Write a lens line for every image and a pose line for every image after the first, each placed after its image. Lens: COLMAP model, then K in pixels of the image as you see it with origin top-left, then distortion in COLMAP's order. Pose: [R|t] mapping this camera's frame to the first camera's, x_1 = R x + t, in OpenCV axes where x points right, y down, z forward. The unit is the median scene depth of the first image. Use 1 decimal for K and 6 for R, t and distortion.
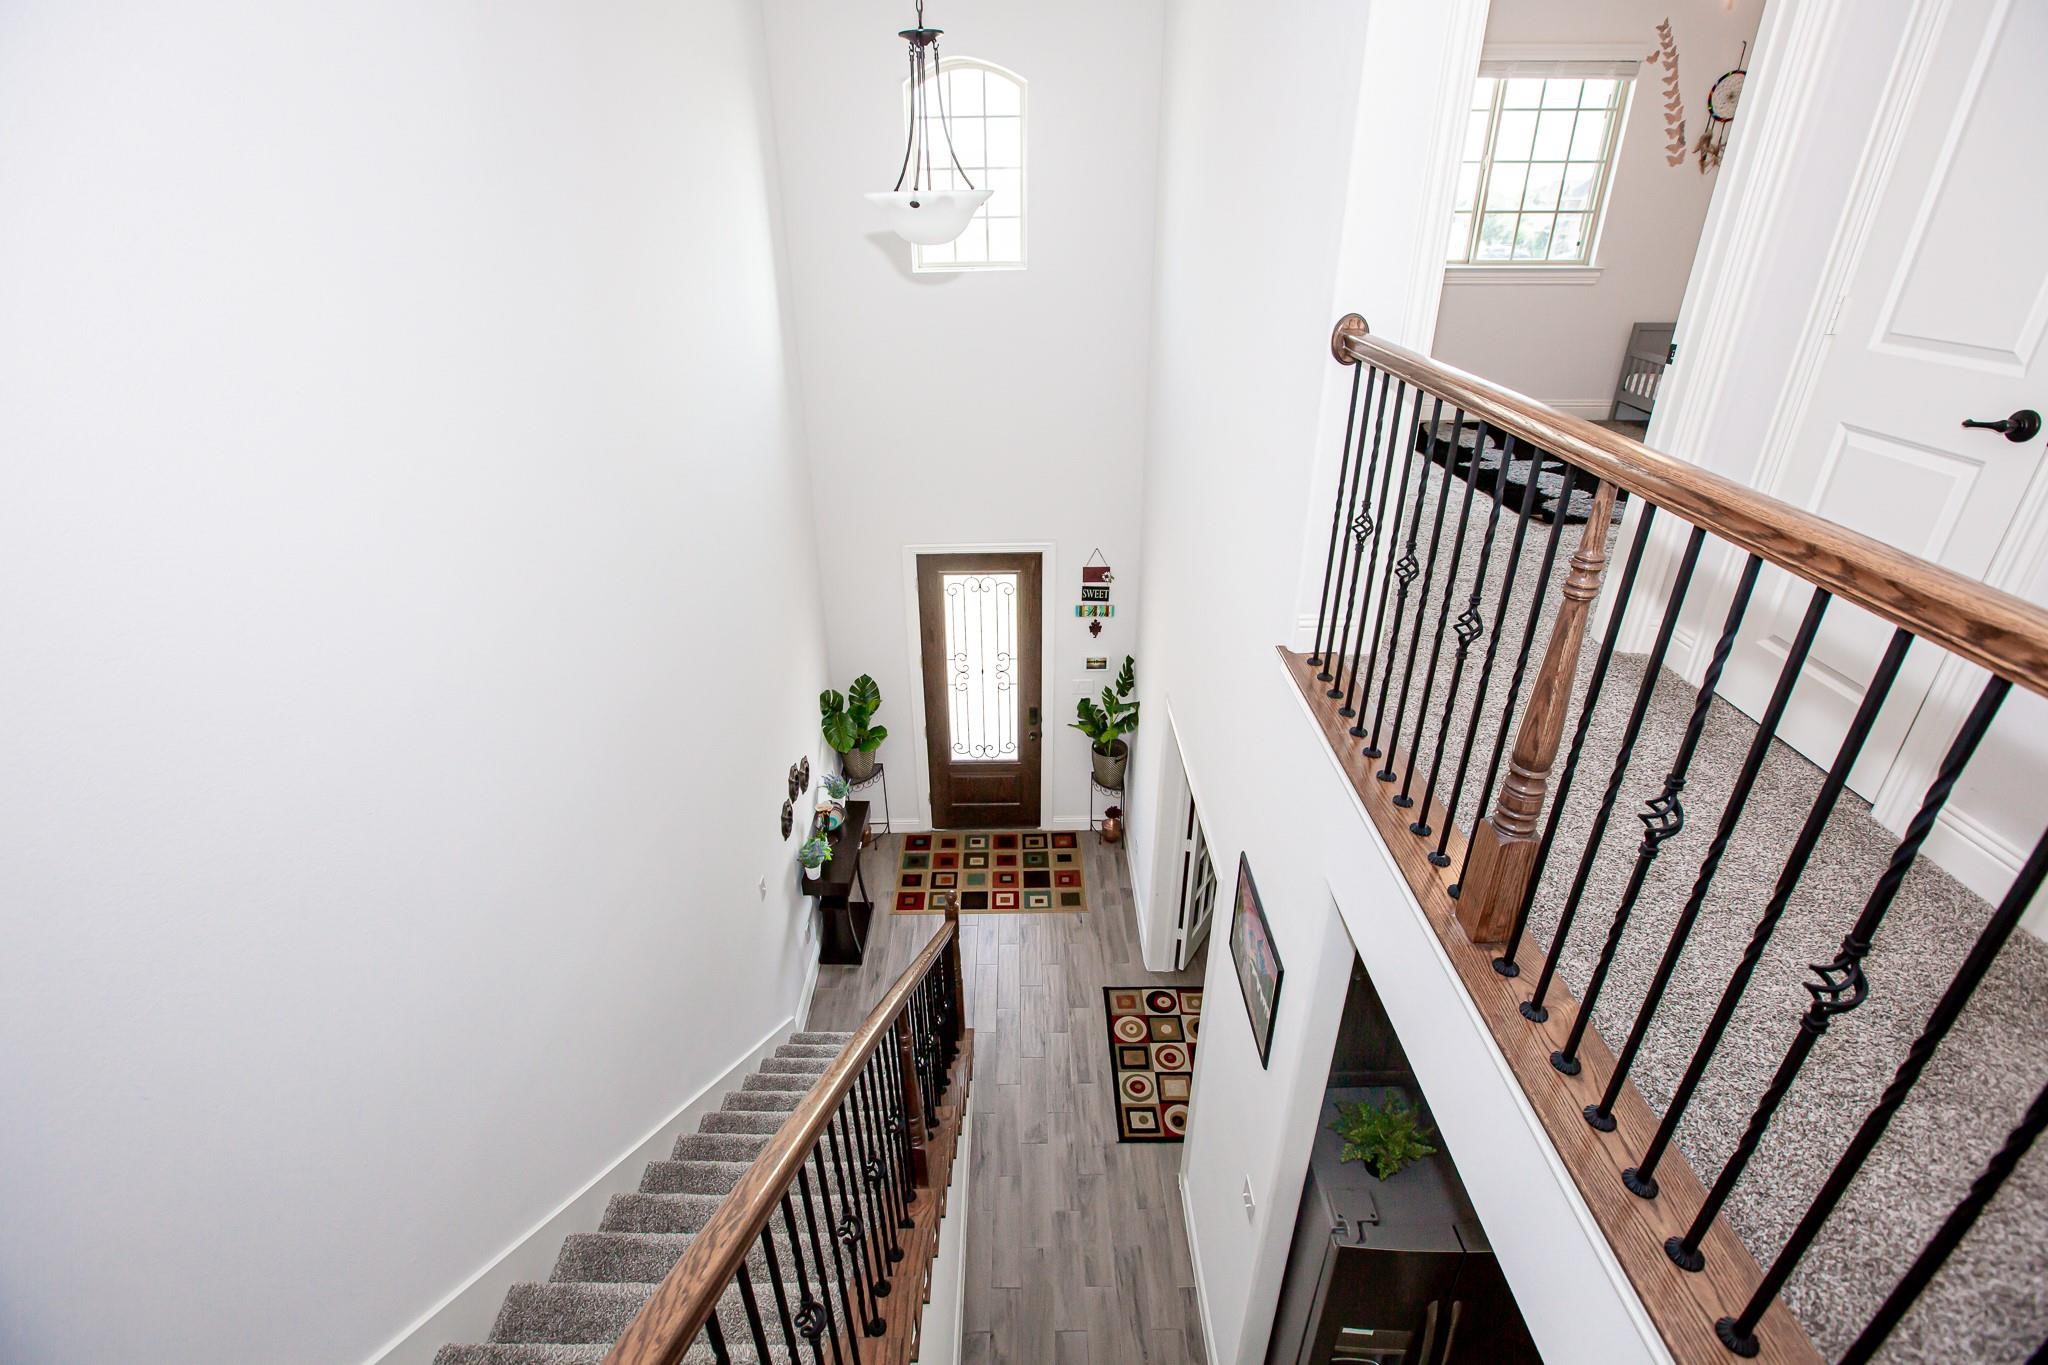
lens RADIAL K [[935.8, 0, 1014.8], [0, 935.8, 654.1], [0, 0, 1]] dist [-0.047801, 0.013316]
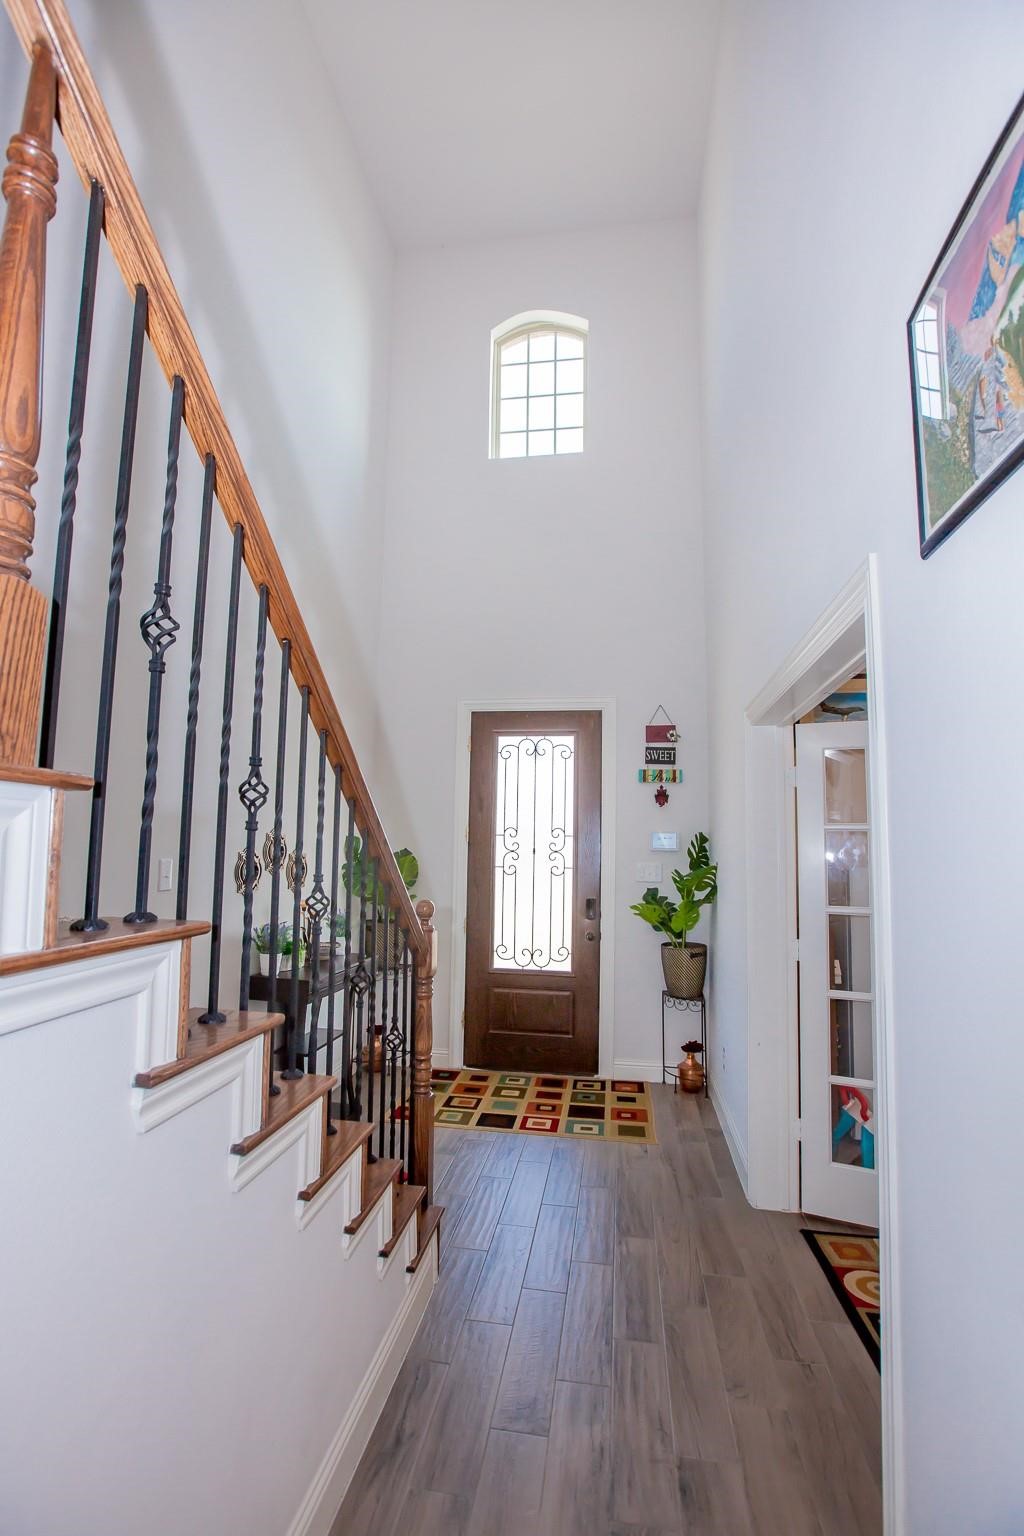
lens RADIAL K [[701.9, 0, 503.2], [0, 701.9, 779.6], [0, 0, 1]] dist [-0.047801, 0.013316]
pose [[0.986029, 0.012374, -0.166112, 0.046992], [-0.098888, 0.845975, -0.523972, 0.317343], [0.134043, 0.533078, 0.835380, 0.405413]]
